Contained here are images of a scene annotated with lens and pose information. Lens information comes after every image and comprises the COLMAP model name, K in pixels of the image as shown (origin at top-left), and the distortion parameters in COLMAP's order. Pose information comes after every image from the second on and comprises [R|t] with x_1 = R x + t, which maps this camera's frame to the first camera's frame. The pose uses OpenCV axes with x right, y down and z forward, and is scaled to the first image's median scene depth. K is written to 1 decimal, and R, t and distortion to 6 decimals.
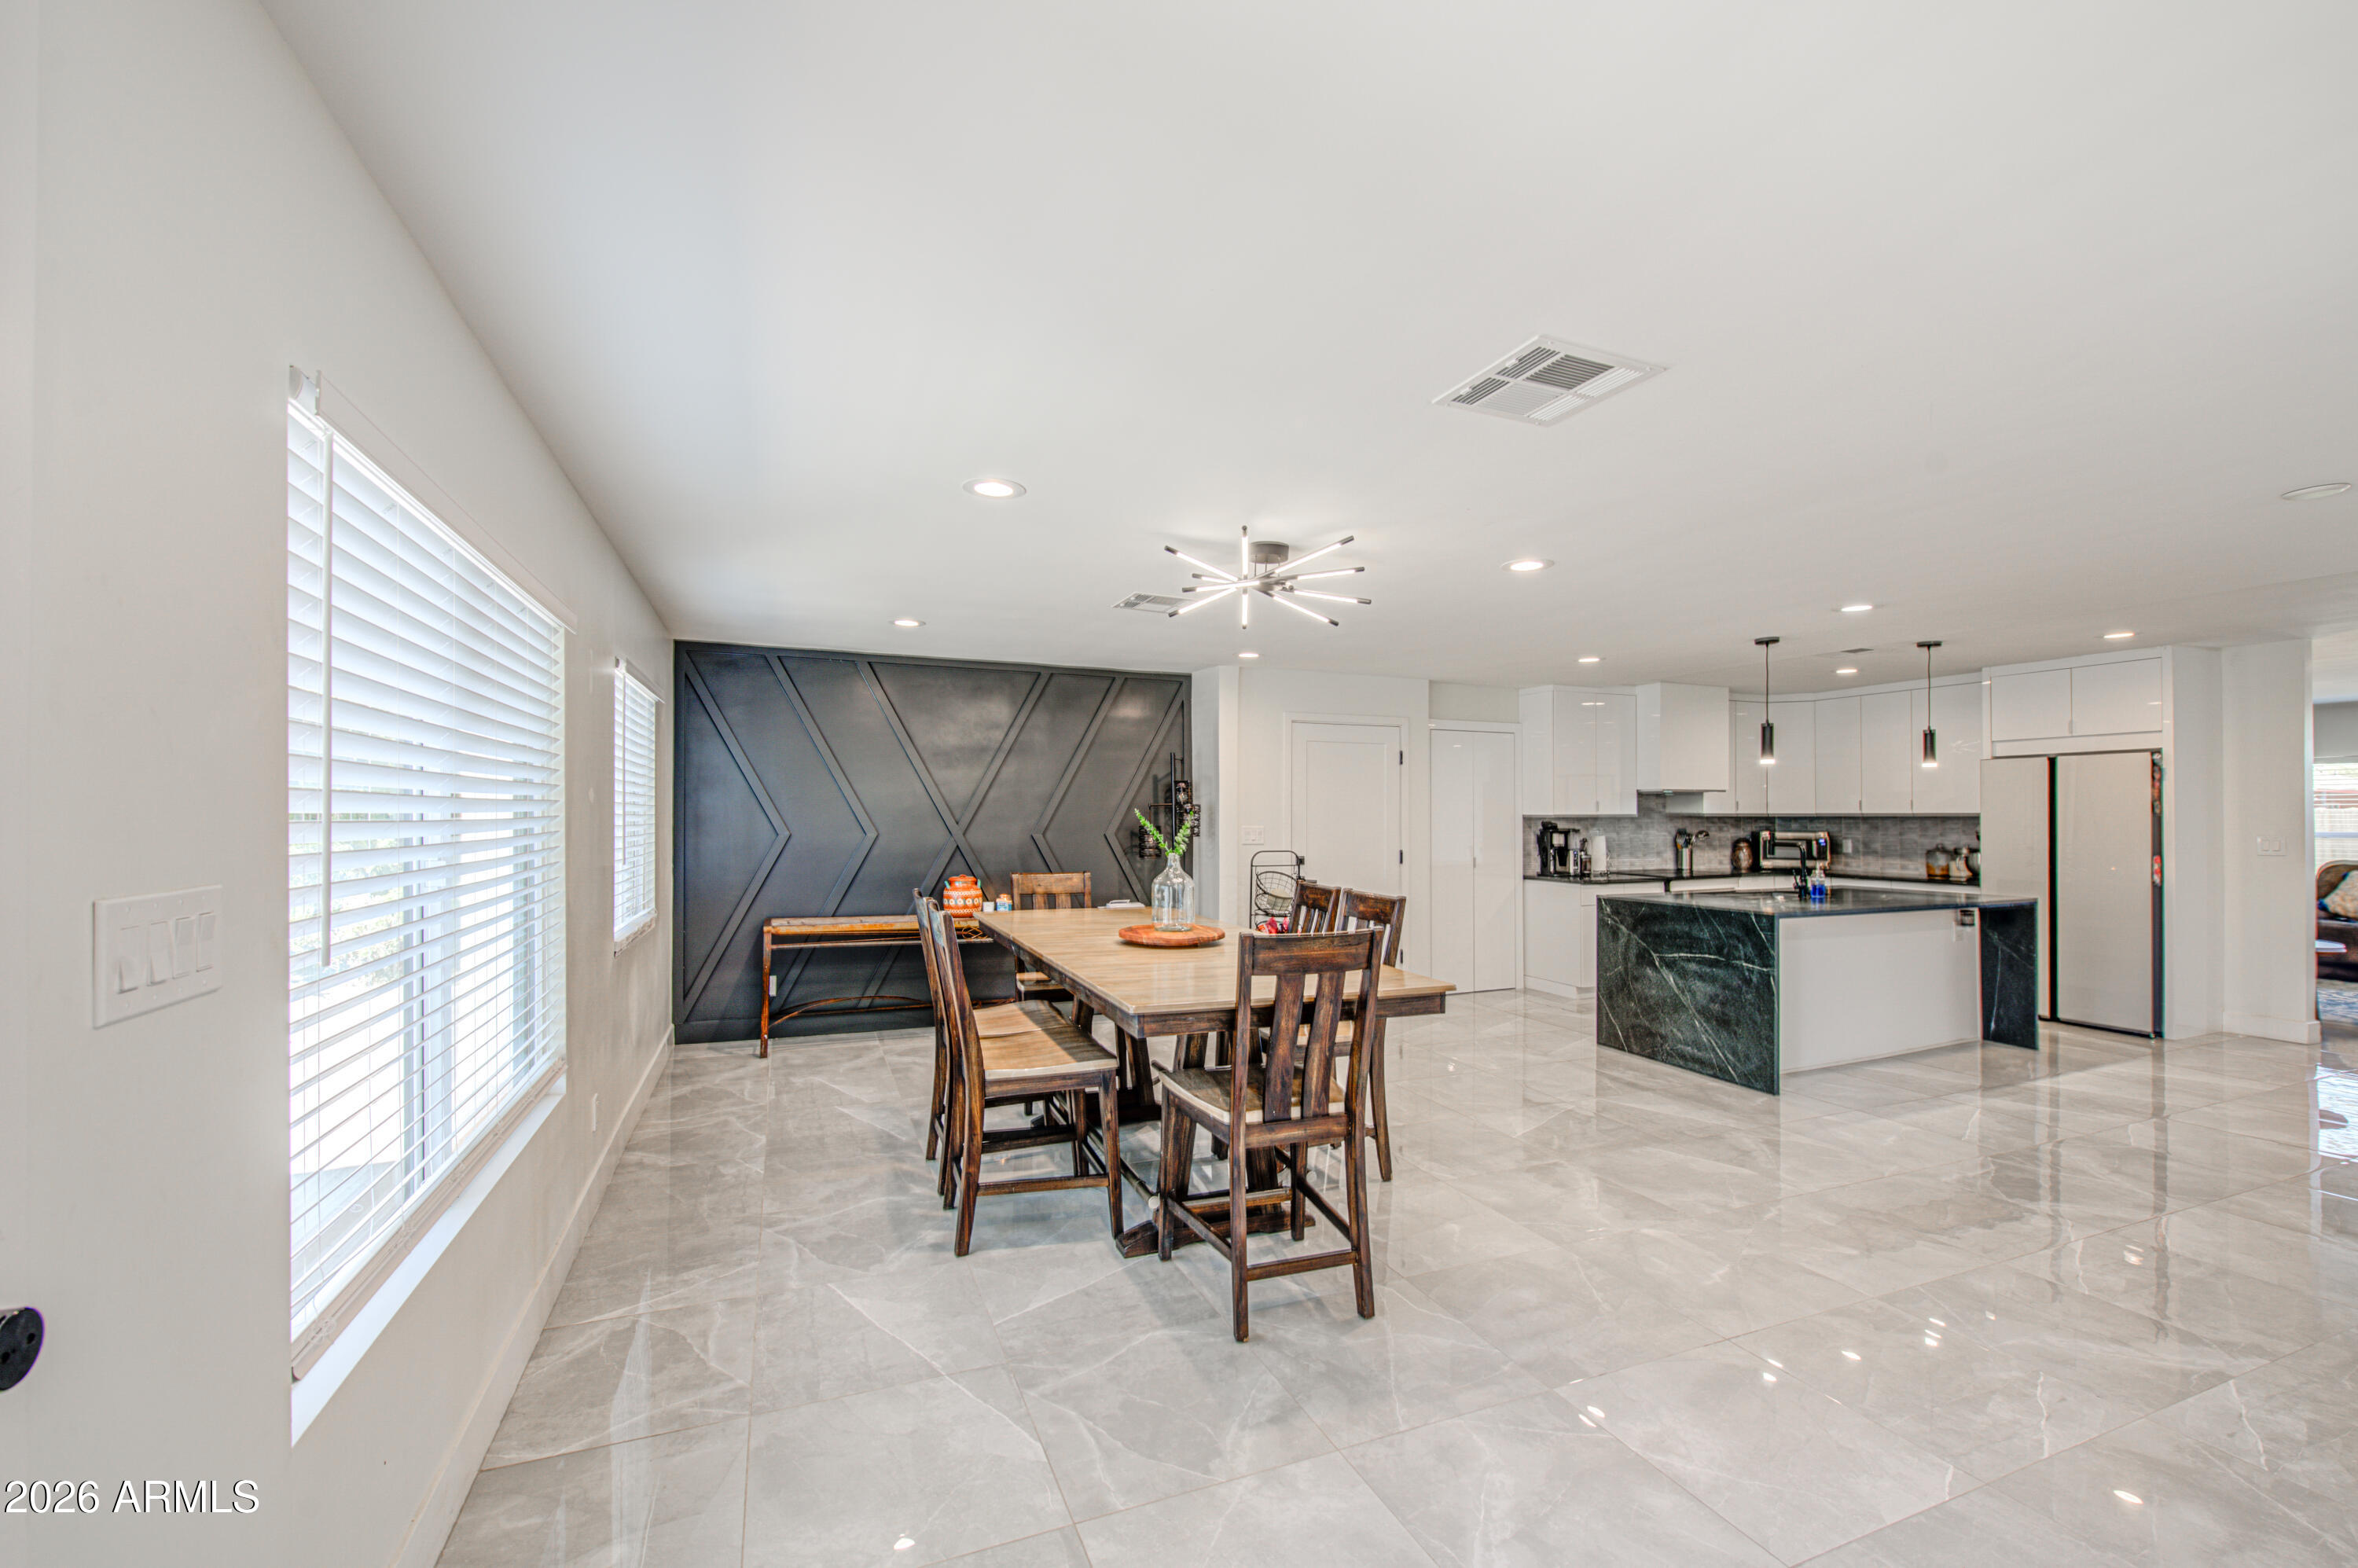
lens RADIAL K [[956.7, 0, 1183.0], [0, 956.7, 822.6], [0, 0, 1]] dist [0.000289, -0.000428]
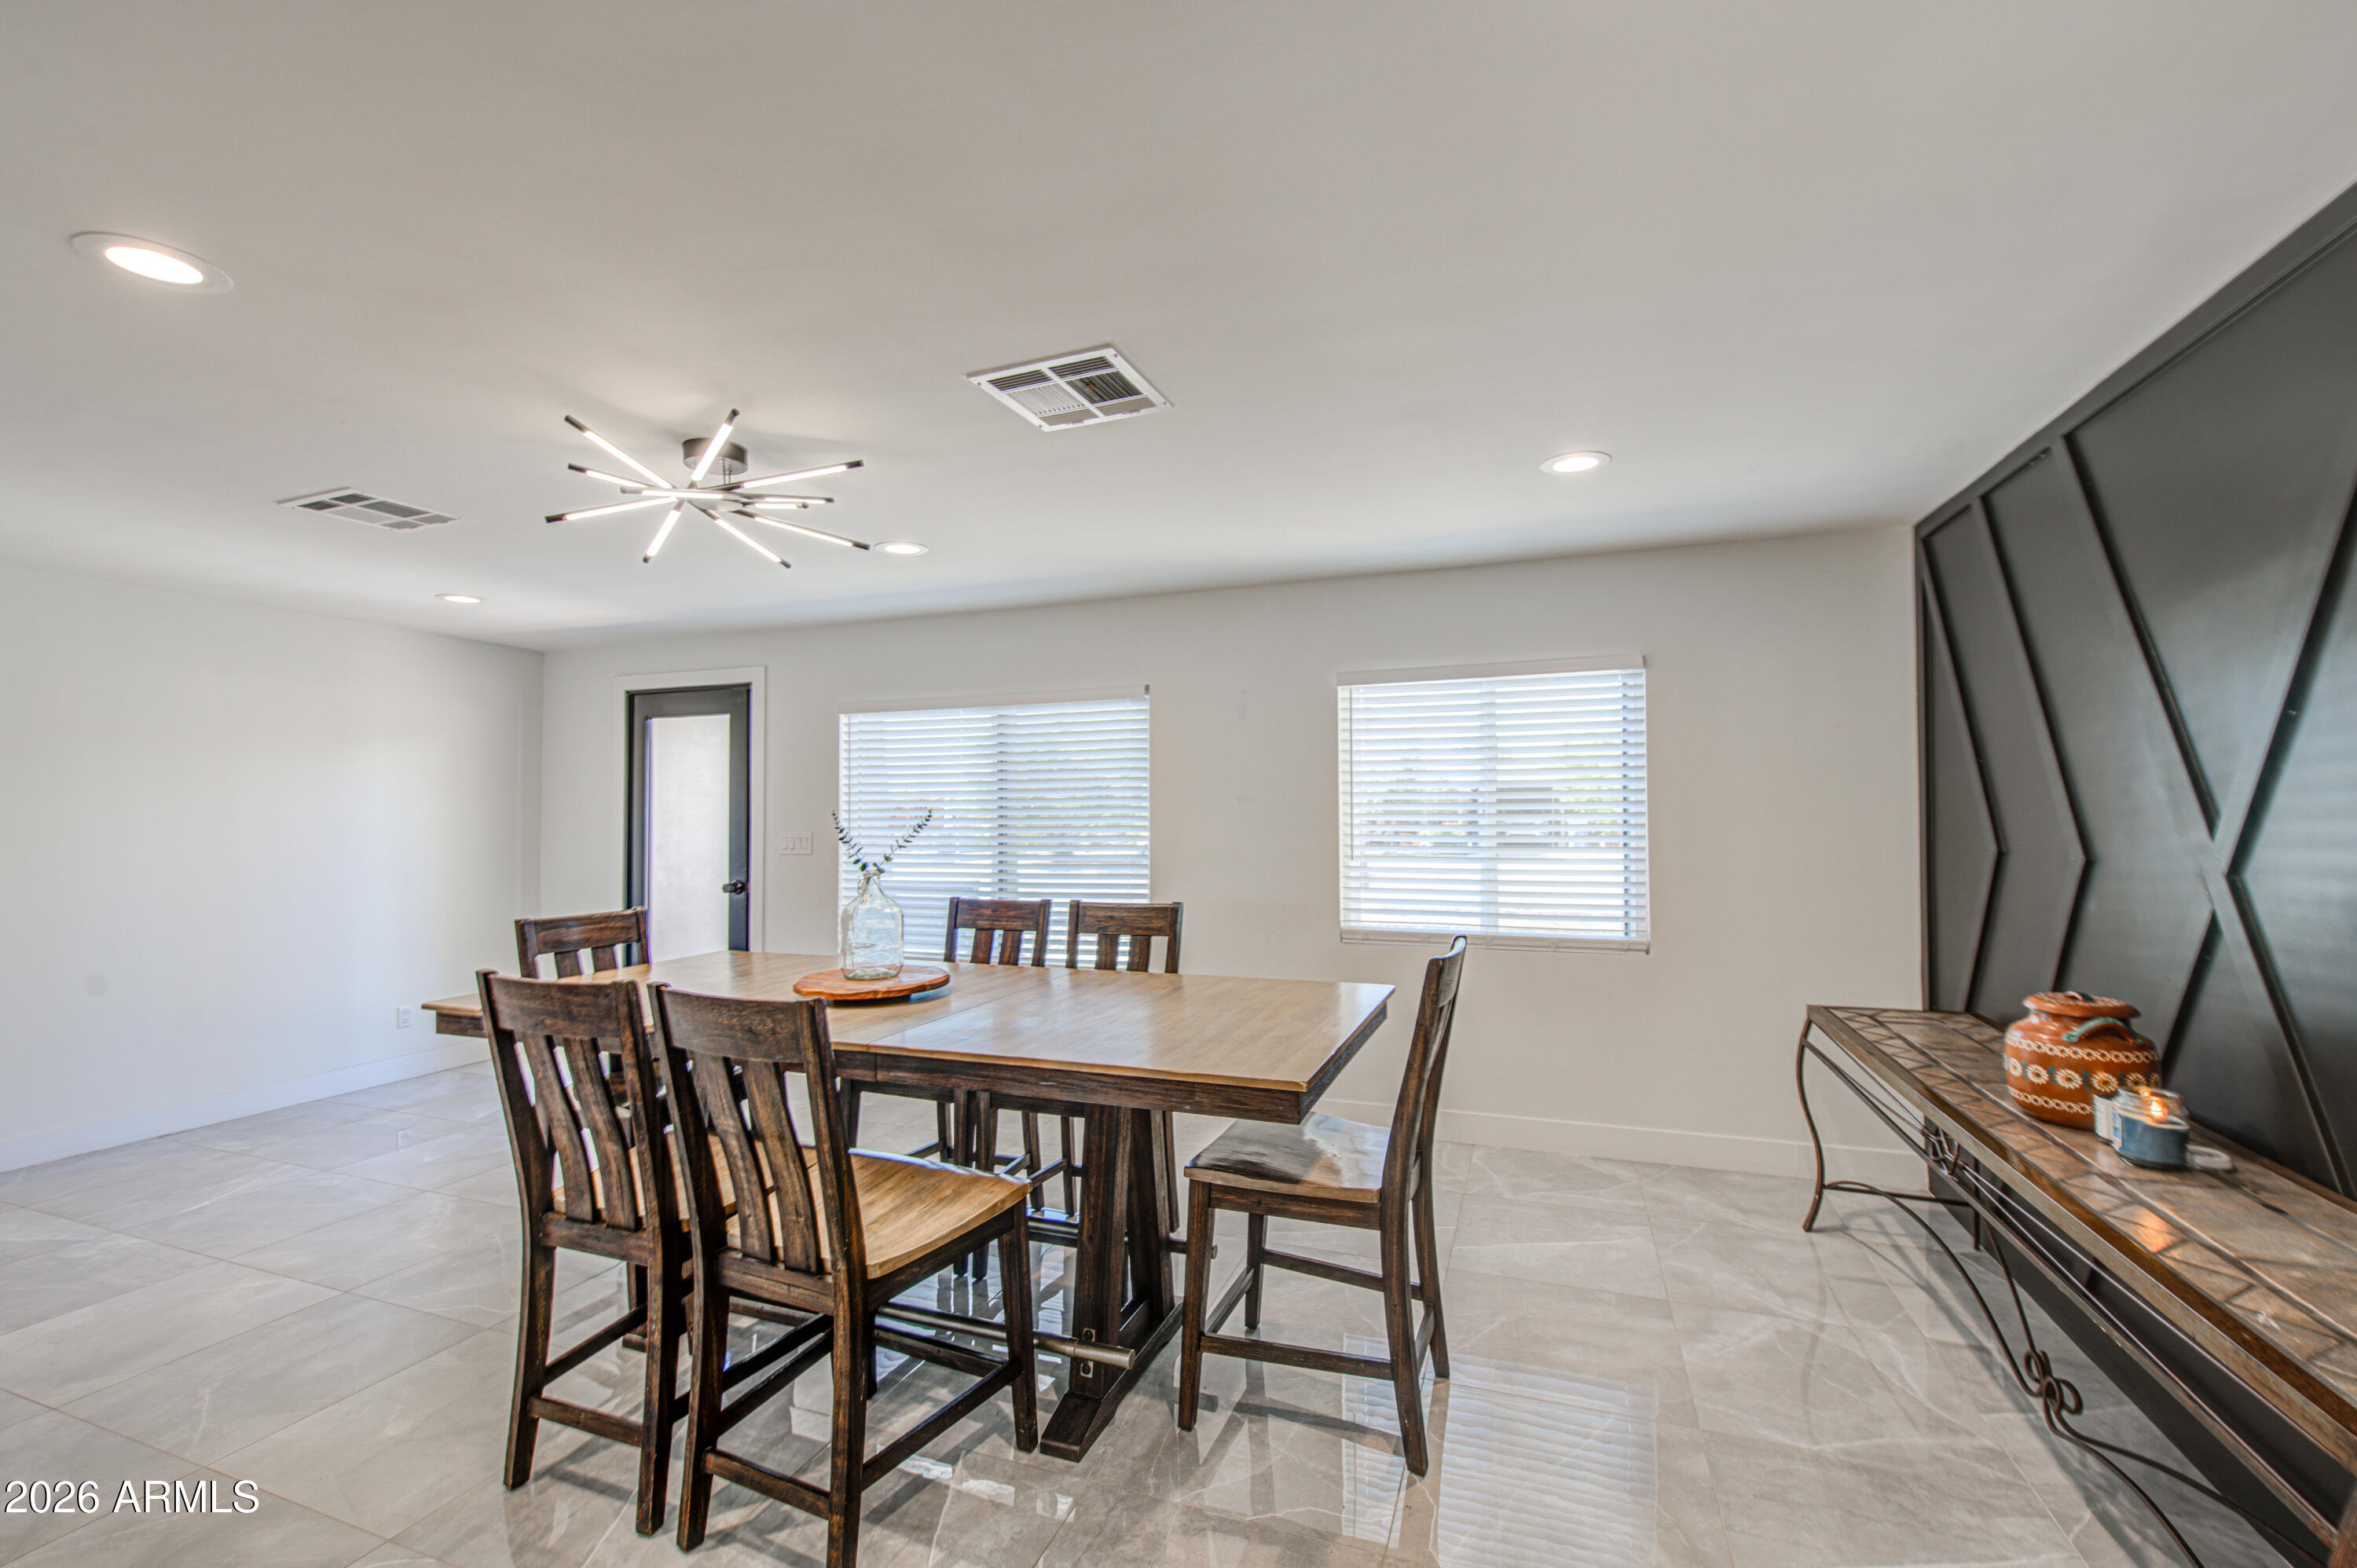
lens RADIAL K [[959.9, 0, 1190.8], [0, 959.9, 817.1], [0, 0, 1]] dist [0.001133, -0.002461]
pose [[-0.682897, 0.003539, -0.730506, 0.223241], [0.000029, 0.999988, 0.004818, -0.007288], [0.730514, 0.003269, -0.682890, 1.036025]]
